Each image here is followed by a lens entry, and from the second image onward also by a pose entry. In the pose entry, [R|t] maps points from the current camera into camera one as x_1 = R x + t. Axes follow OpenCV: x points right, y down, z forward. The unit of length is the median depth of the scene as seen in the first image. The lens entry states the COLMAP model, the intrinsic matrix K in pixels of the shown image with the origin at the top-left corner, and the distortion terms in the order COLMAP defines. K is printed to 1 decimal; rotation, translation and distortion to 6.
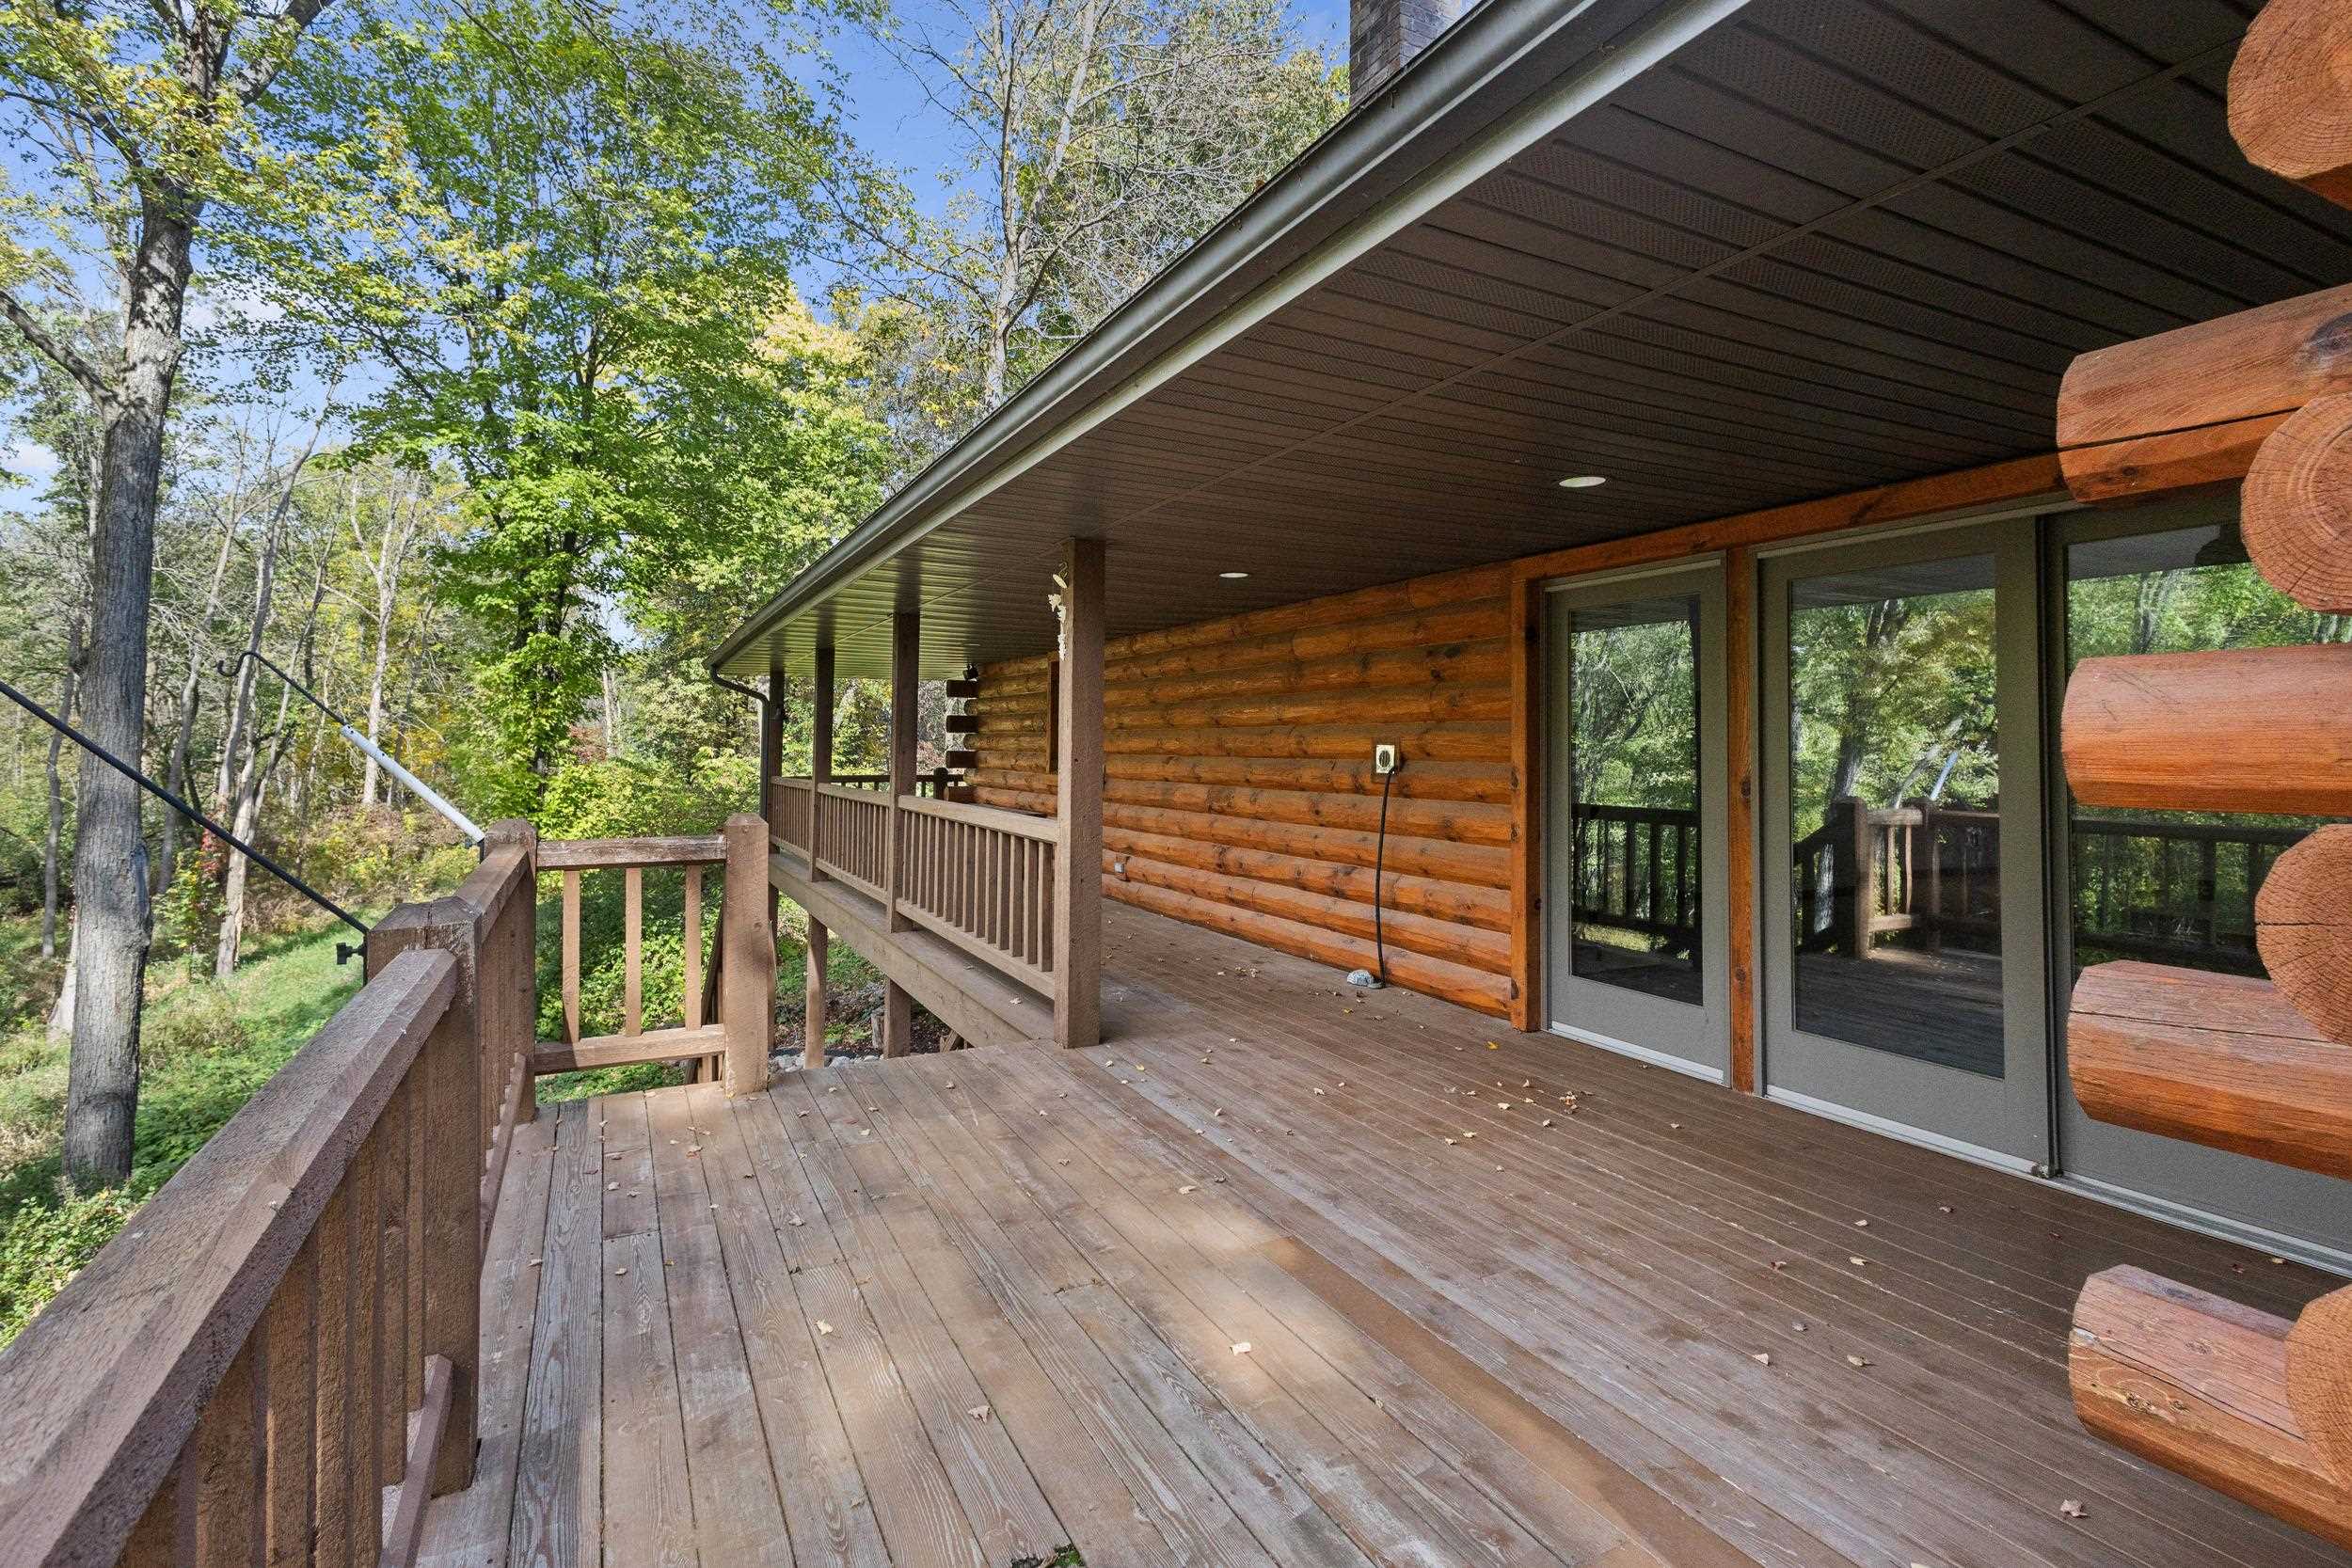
lens RADIAL K [[1136.5, 0, 1170.7], [0, 1136.5, 701.6], [0, 0, 1]] dist [-0.000156, 0.000062]
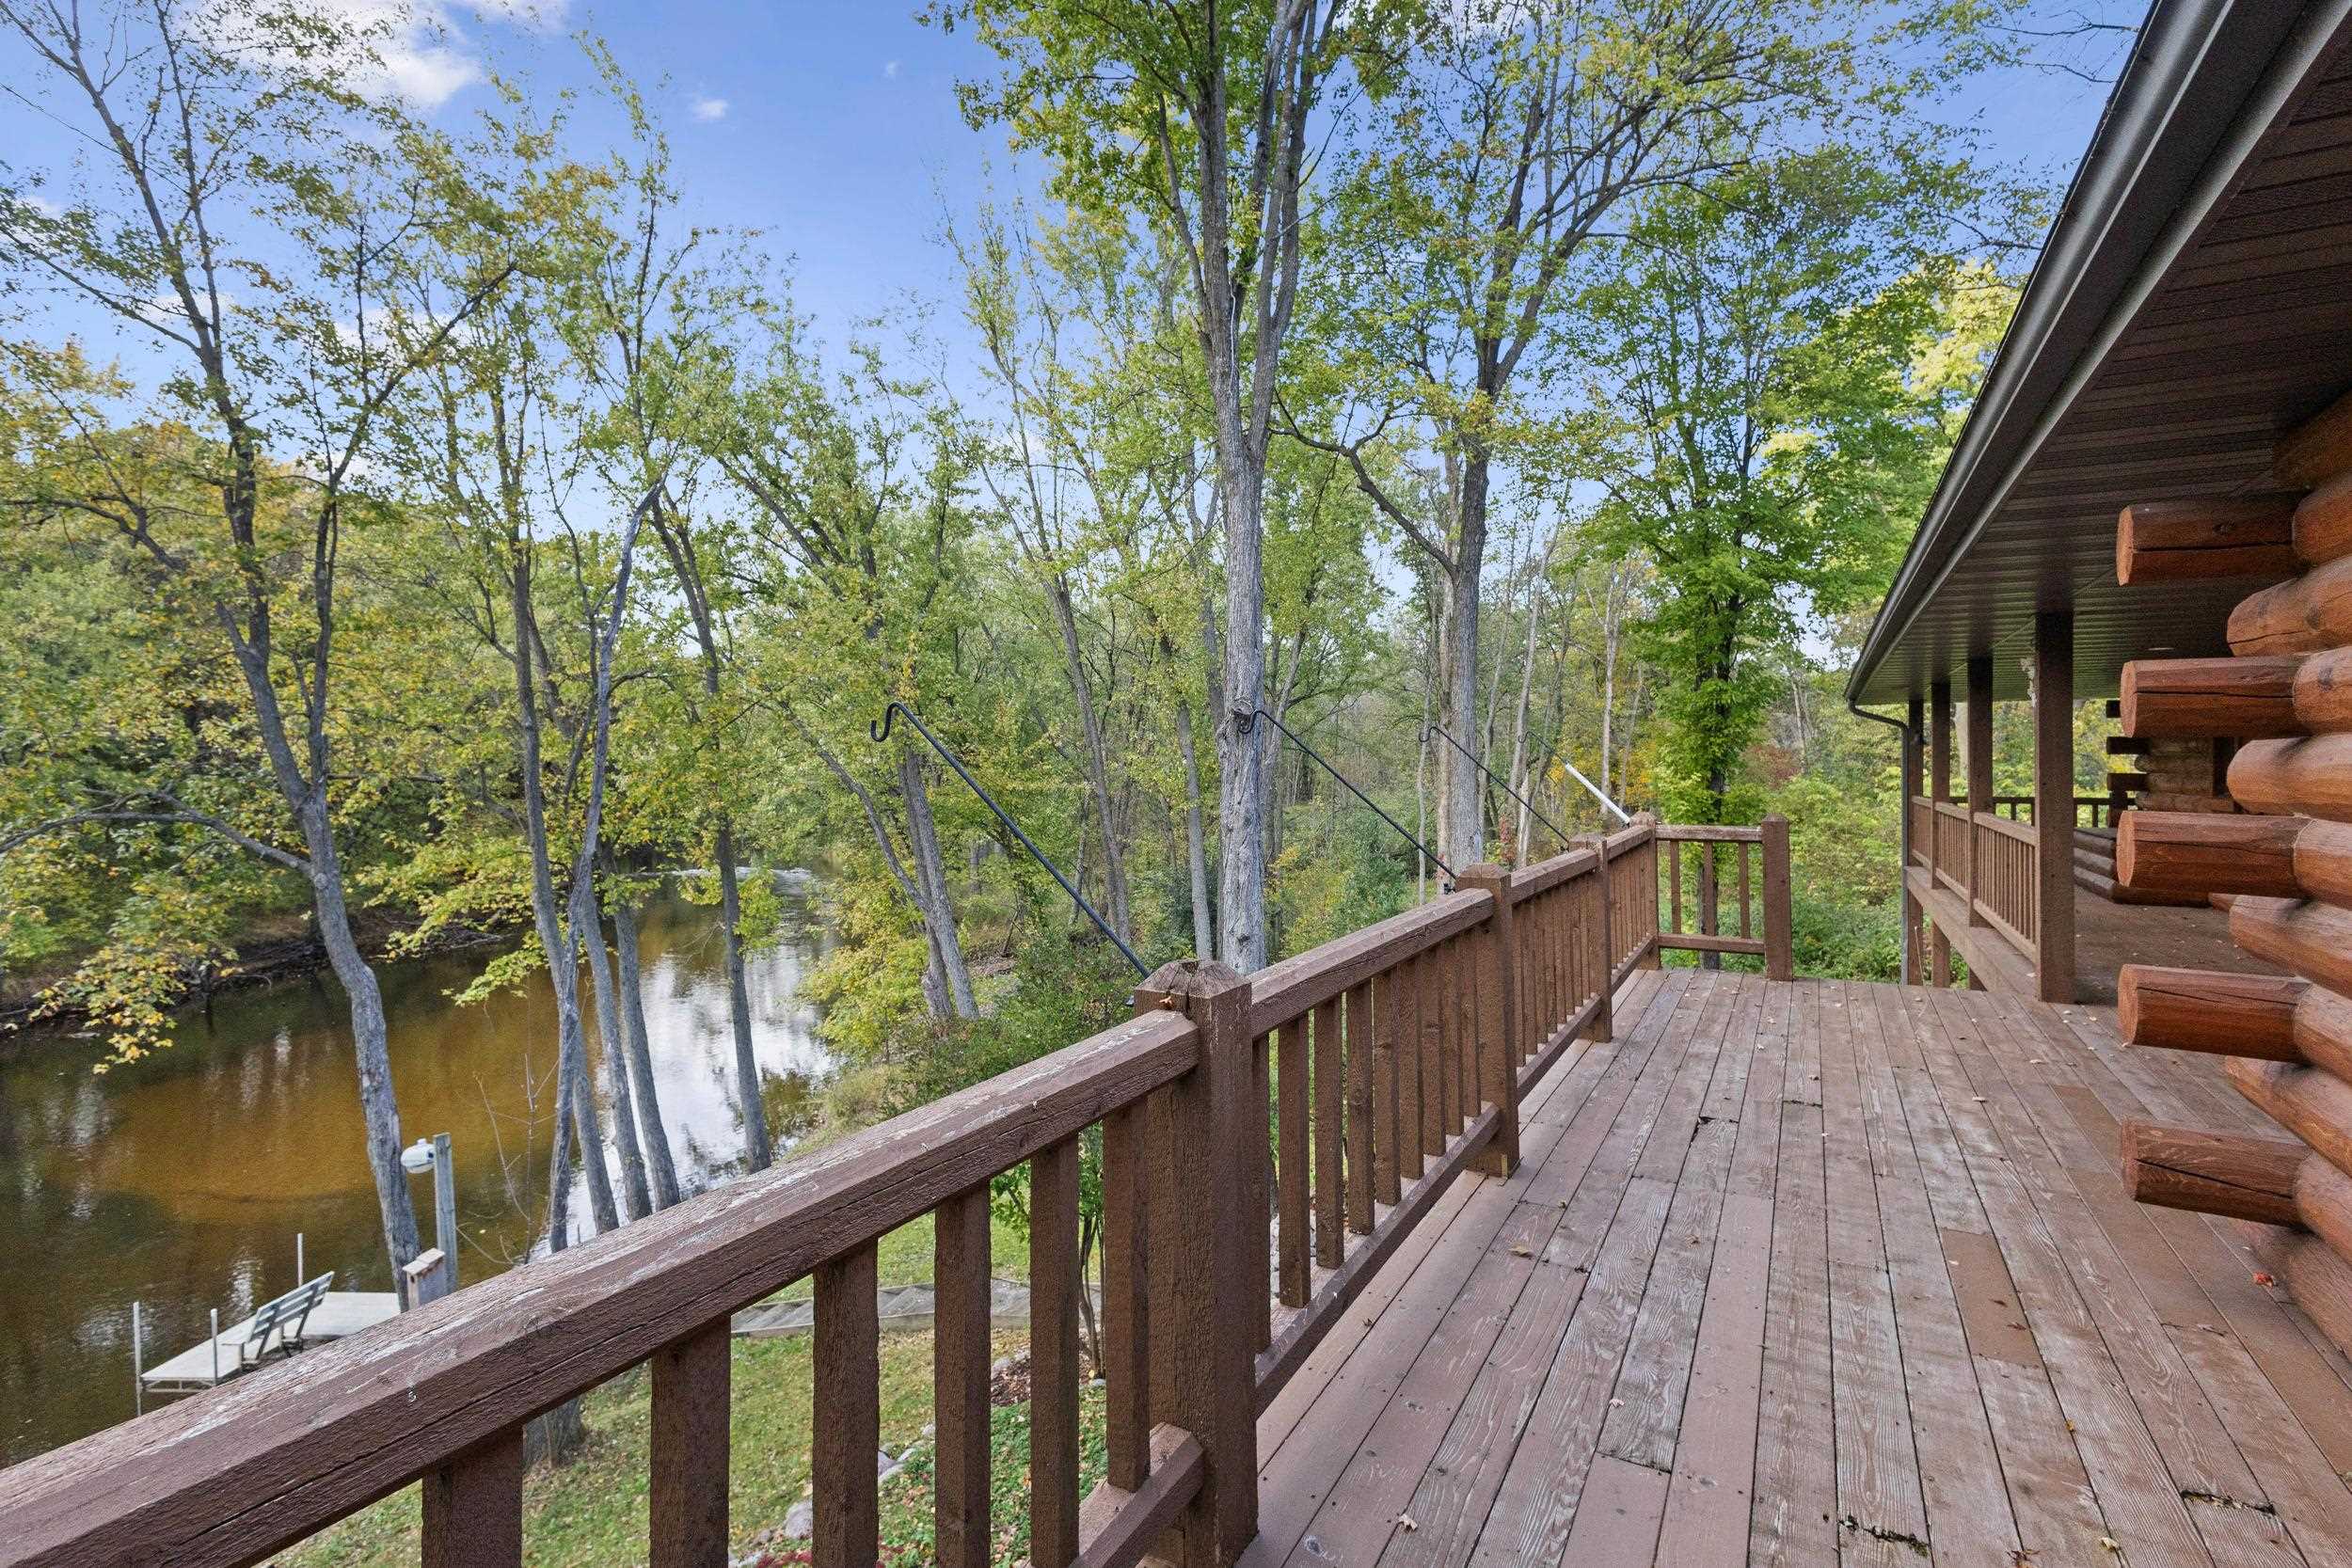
lens RADIAL K [[1075.0, 0, 1170.1], [0, 1075.0, 752.4], [0, 0, 1]] dist [0.001129, 0.000135]
pose [[0.541823, -0.012015, -0.840406, 0.153812], [0.033905, 0.999396, 0.007571, -0.010329], [0.839808, -0.032596, 0.541904, -0.190353]]
